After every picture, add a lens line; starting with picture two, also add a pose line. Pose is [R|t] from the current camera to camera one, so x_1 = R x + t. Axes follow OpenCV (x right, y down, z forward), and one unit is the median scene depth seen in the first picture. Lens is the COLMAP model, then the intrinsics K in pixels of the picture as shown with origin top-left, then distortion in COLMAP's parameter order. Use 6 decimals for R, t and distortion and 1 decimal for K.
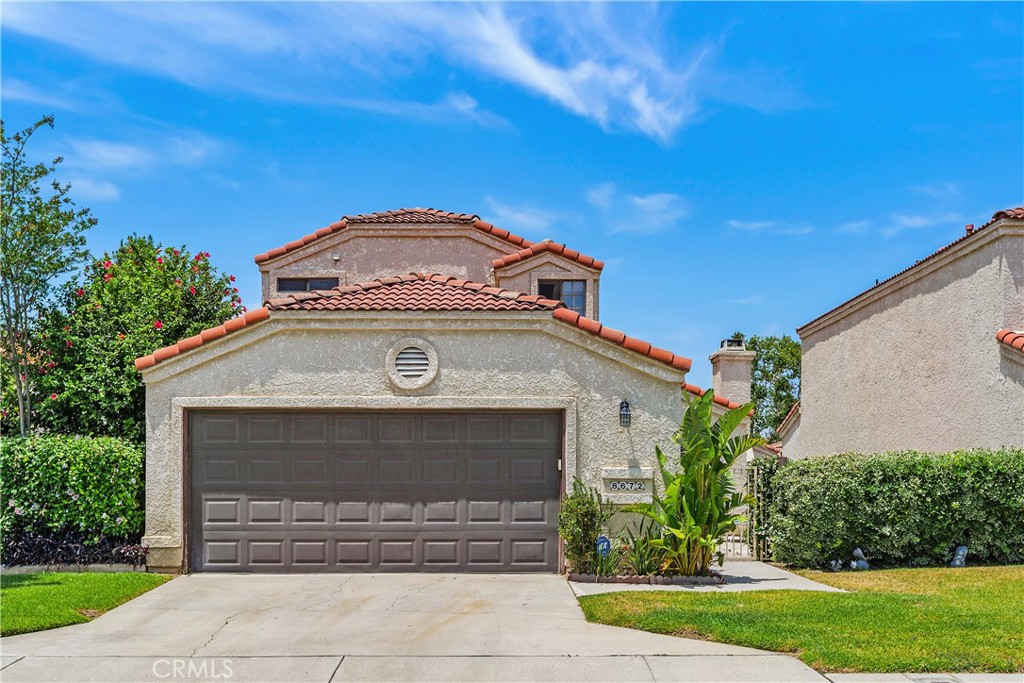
lens RADIAL K [[1042.5, 0, 511.9], [0, 1042.5, 522.8], [0, 0, 1]] dist [0.004802, 0.001738]
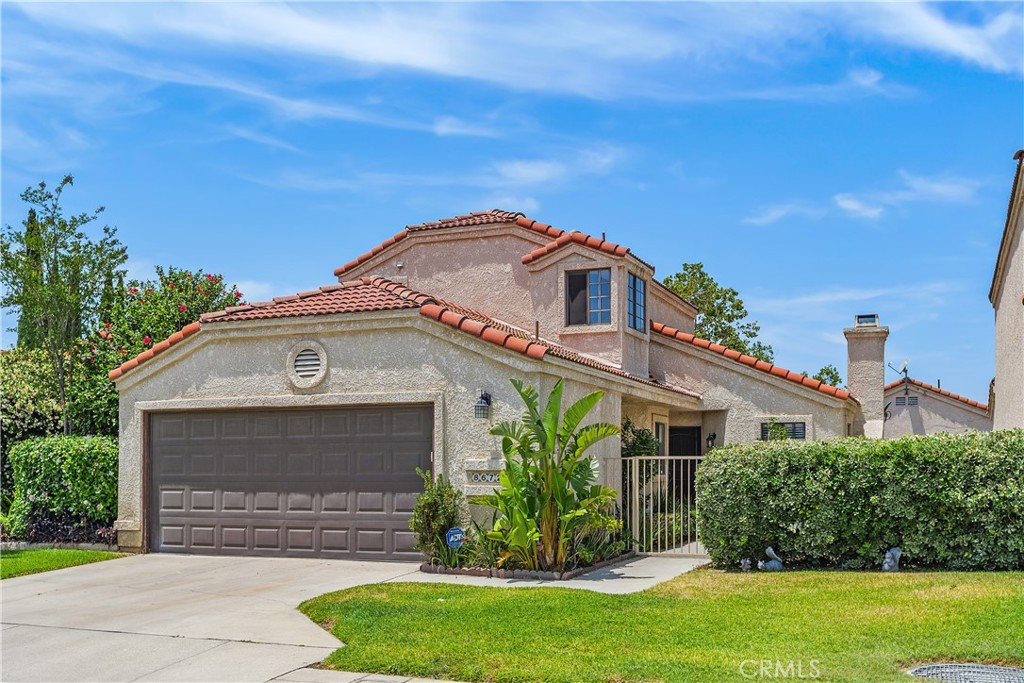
lens RADIAL K [[1034.8, 0, 512.2], [0, 1034.8, 469.1], [0, 0, 1]] dist [-0.012218, -0.007630]
pose [[0.921304, -0.003103, -0.388830, 0.507932], [-0.012162, 0.999249, -0.036791, -0.007469], [0.388652, 0.038625, 0.920575, 0.099007]]
